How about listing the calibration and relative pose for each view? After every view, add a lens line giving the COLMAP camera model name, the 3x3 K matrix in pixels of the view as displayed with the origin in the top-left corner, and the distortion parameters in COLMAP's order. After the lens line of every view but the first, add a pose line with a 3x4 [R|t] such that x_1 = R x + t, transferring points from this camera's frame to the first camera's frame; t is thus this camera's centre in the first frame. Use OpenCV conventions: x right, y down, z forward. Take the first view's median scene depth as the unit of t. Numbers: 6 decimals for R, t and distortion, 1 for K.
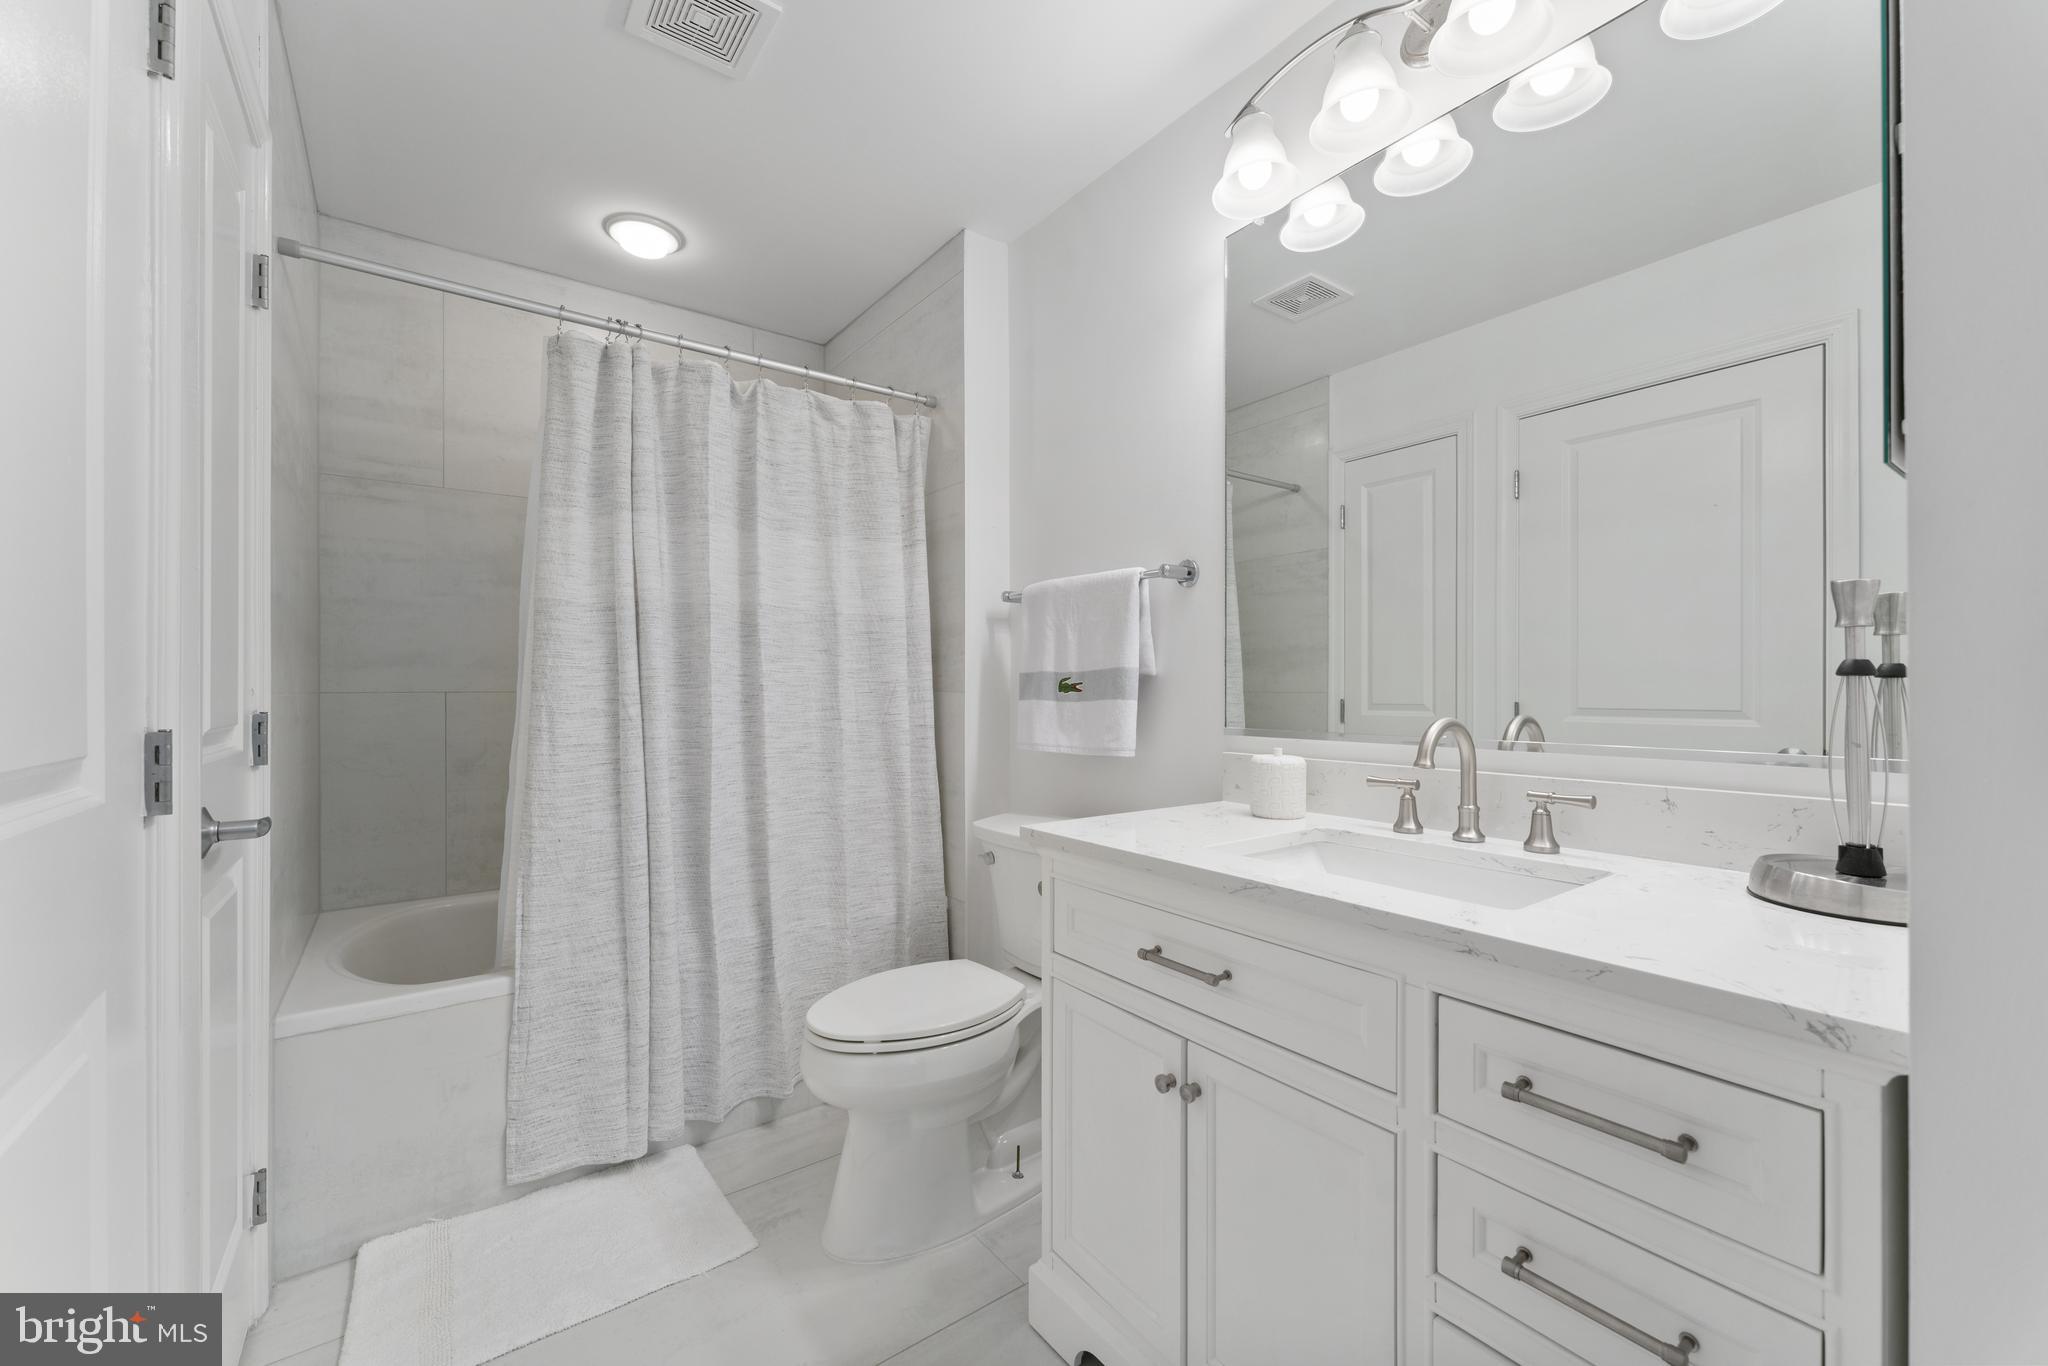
lens RADIAL K [[815.8, 0, 1028.4], [0, 815.8, 682.6], [0, 0, 1]] dist [0.001323, -0.000658]
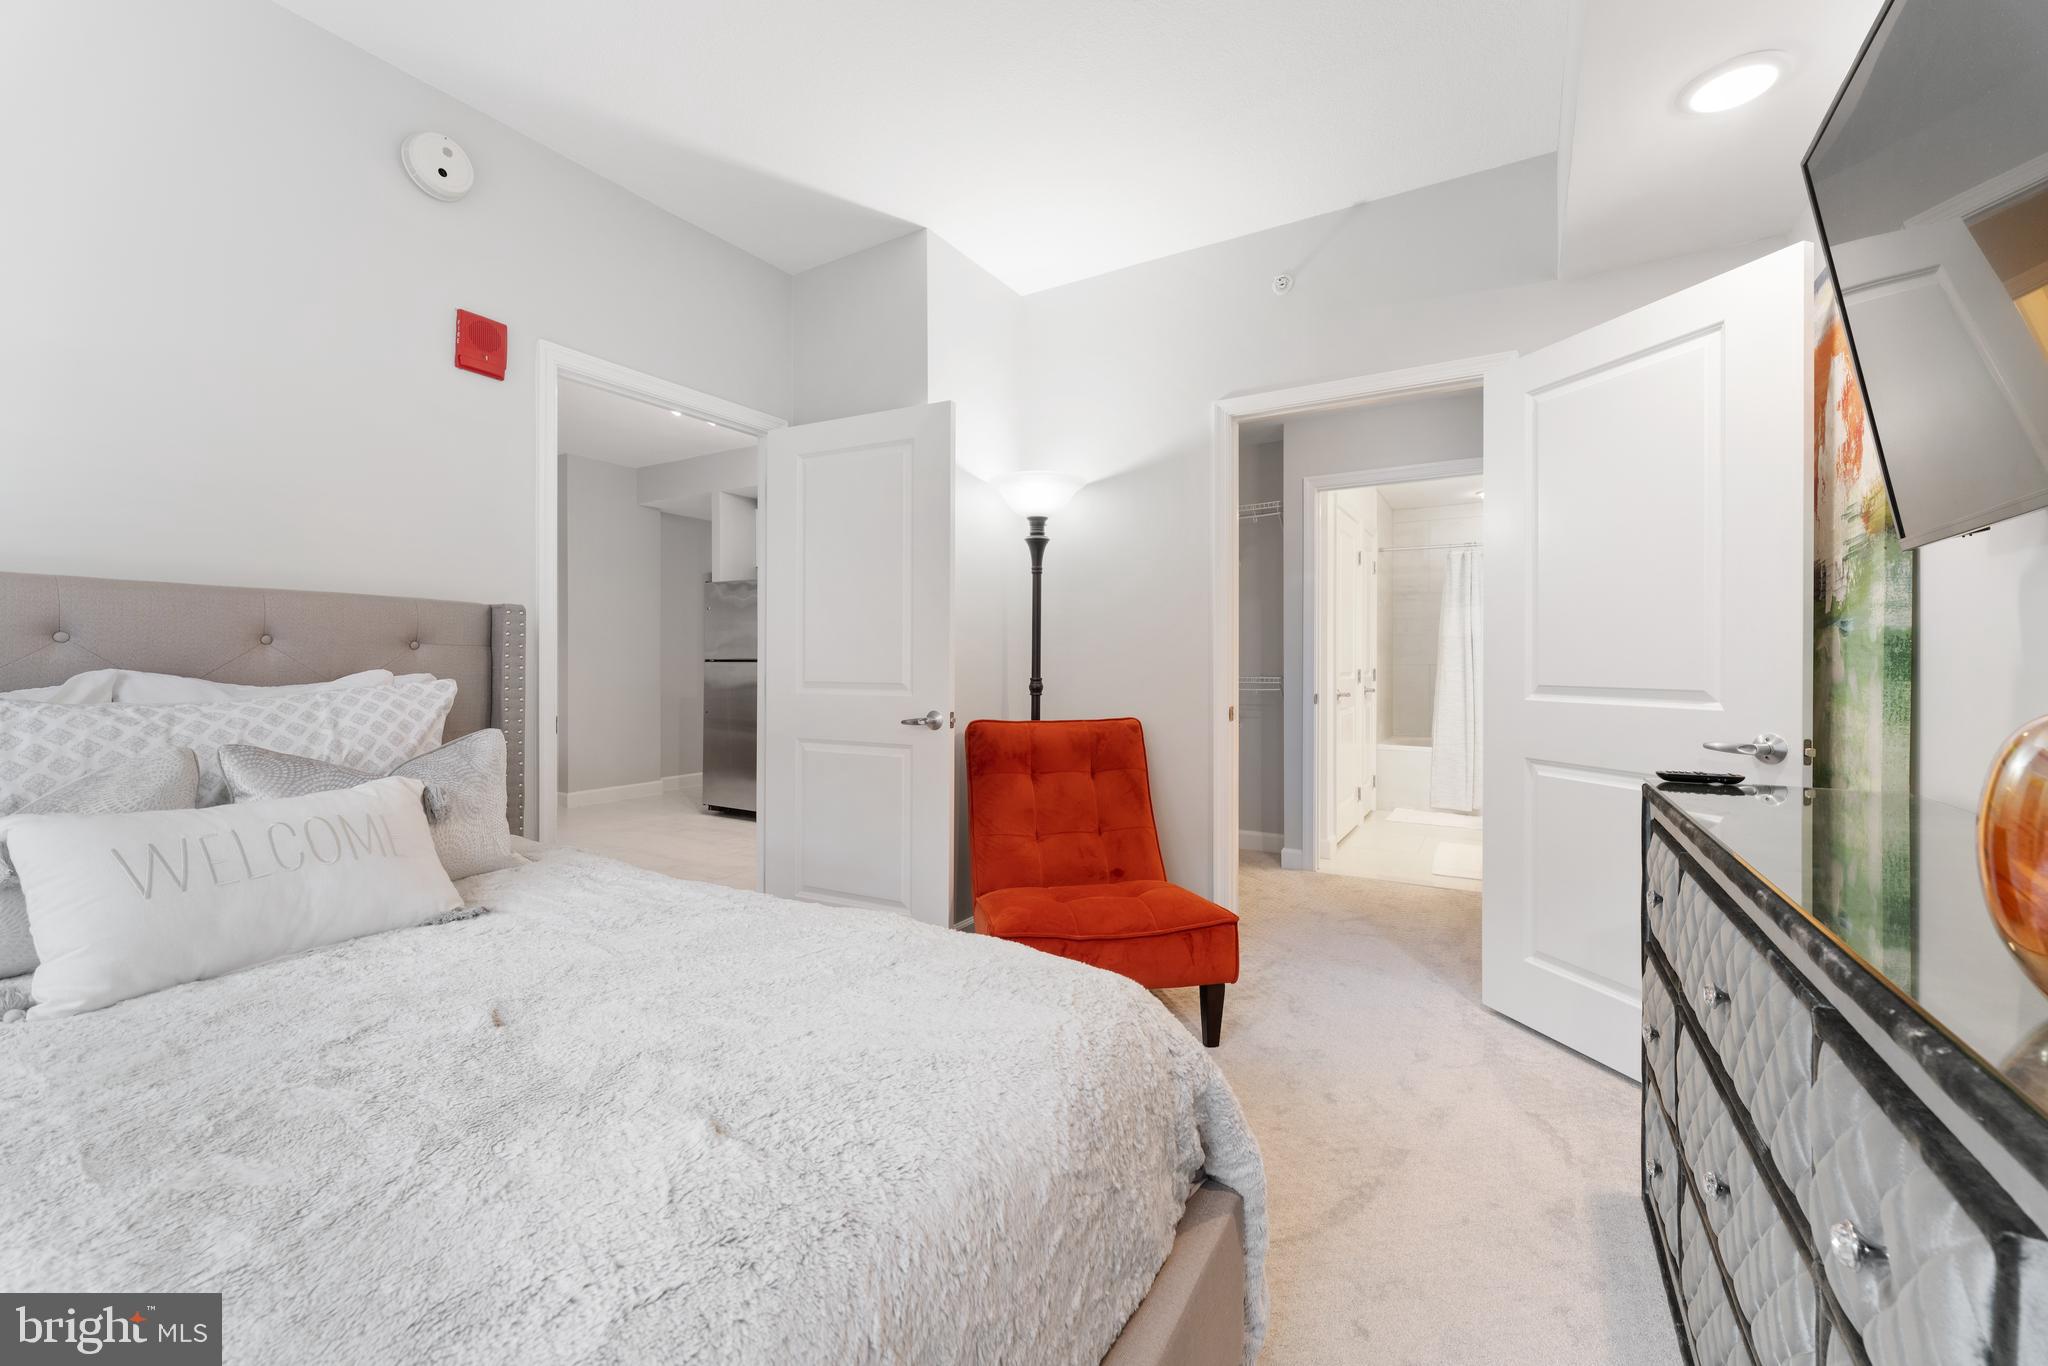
lens RADIAL K [[815.8, 0, 1024.5], [0, 815.8, 666.8], [0, 0, 1]] dist [0.001323, -0.000658]
pose [[0.379804, 0.005851, -0.925049, 1.693442], [-0.000187, 0.999980, 0.006248, 0.000864], [0.925067, -0.002200, 0.379797, -1.695861]]
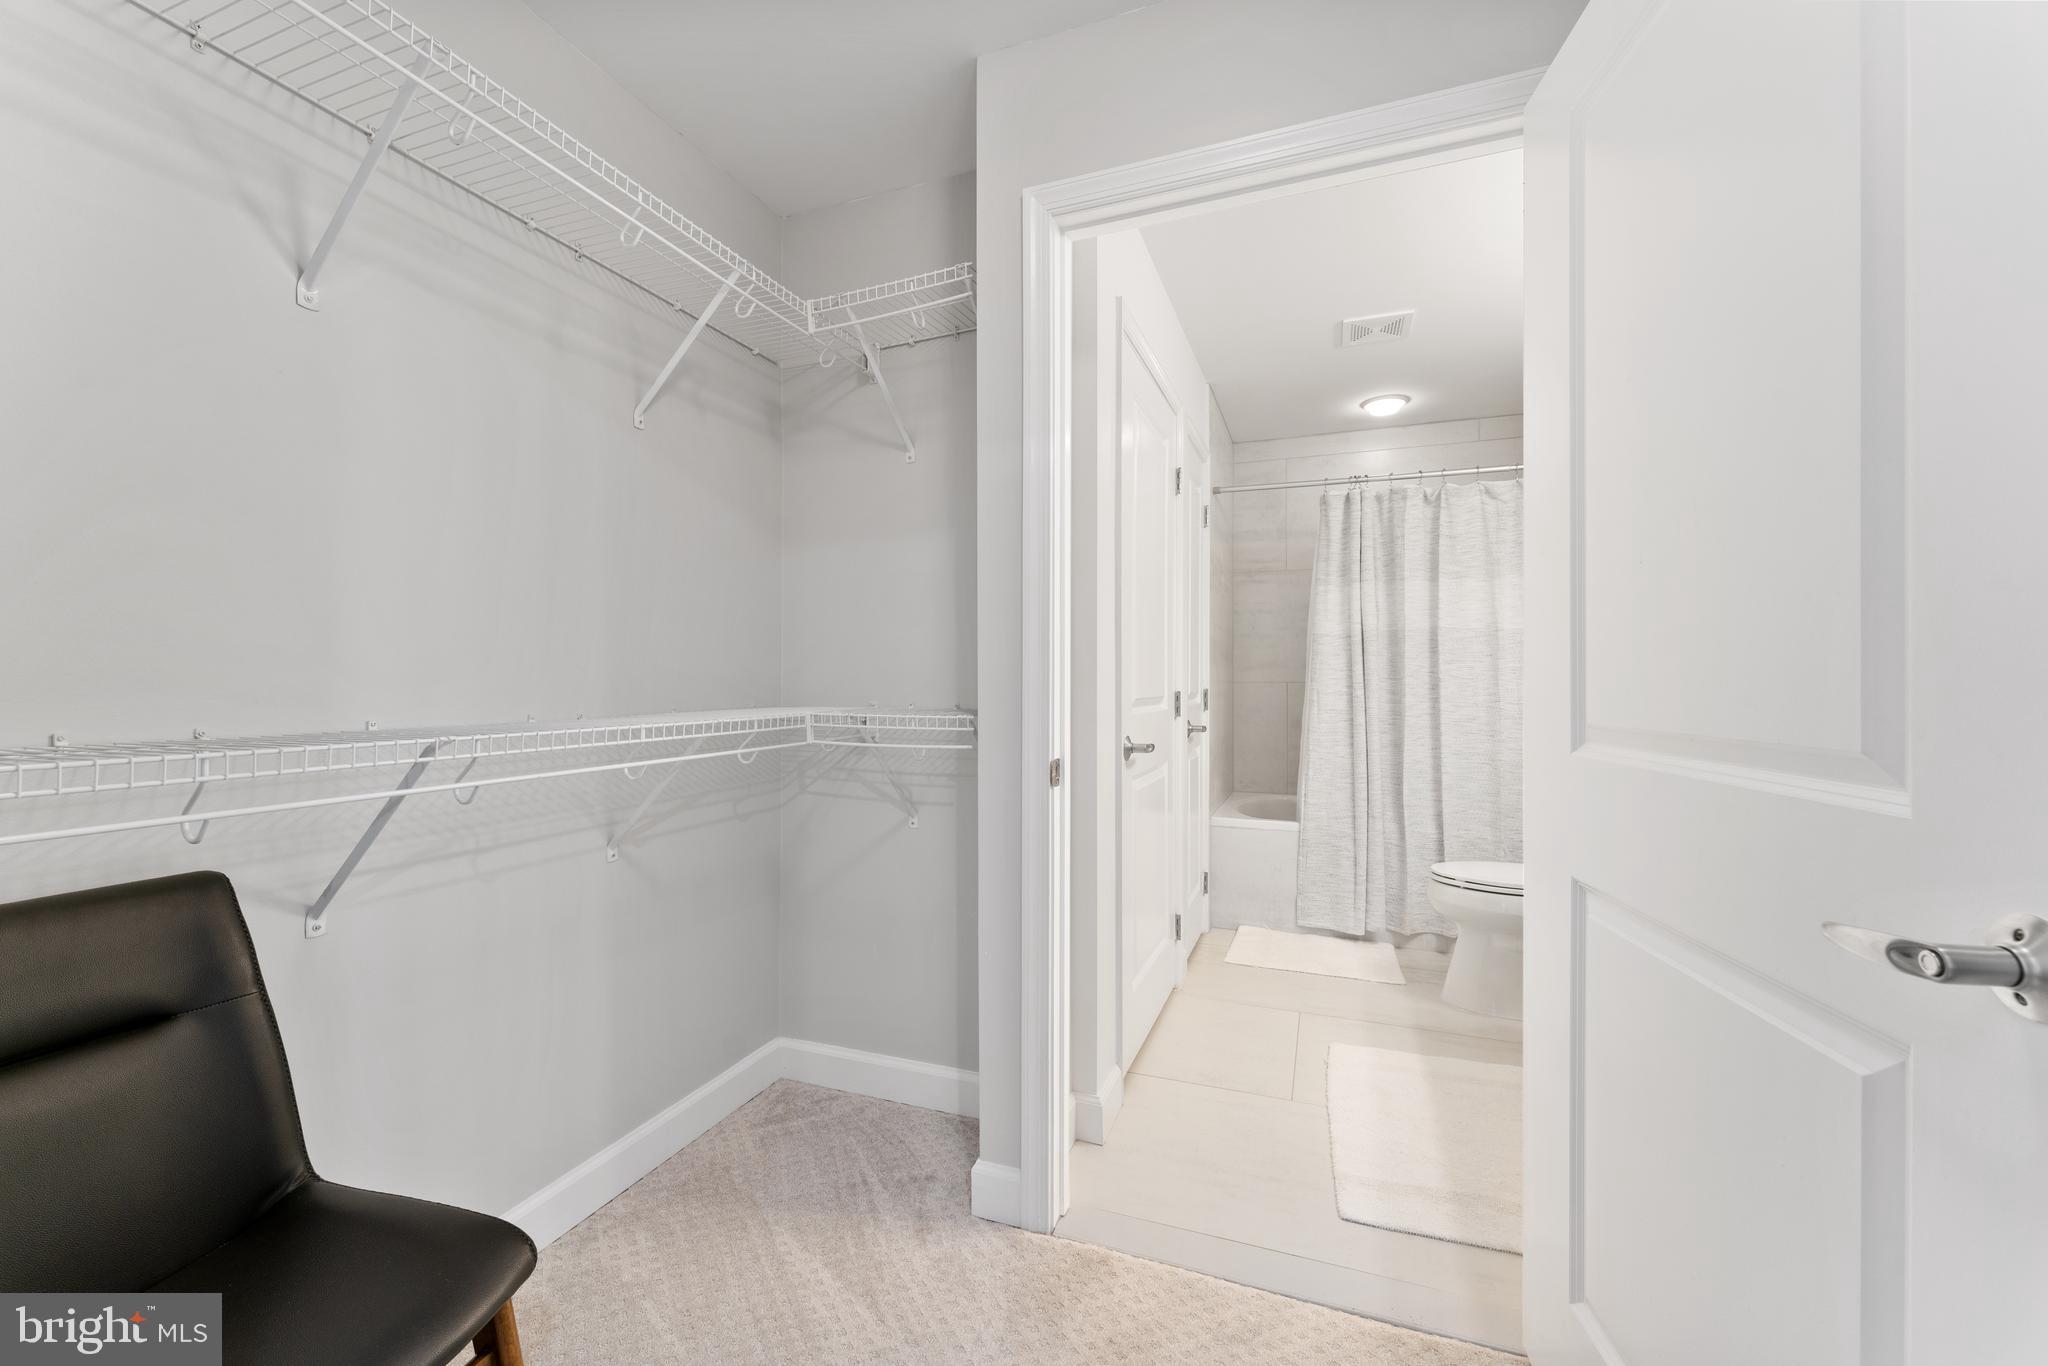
lens RADIAL K [[815.8, 0, 1021.7], [0, 815.8, 679.6], [0, 0, 1]] dist [0.001323, -0.000658]
pose [[0.536141, 0.001464, -0.844127, 0.626016], [-0.000503, 0.999999, 0.001414, 0.003780], [0.844128, -0.000333, 0.536142, -0.589954]]
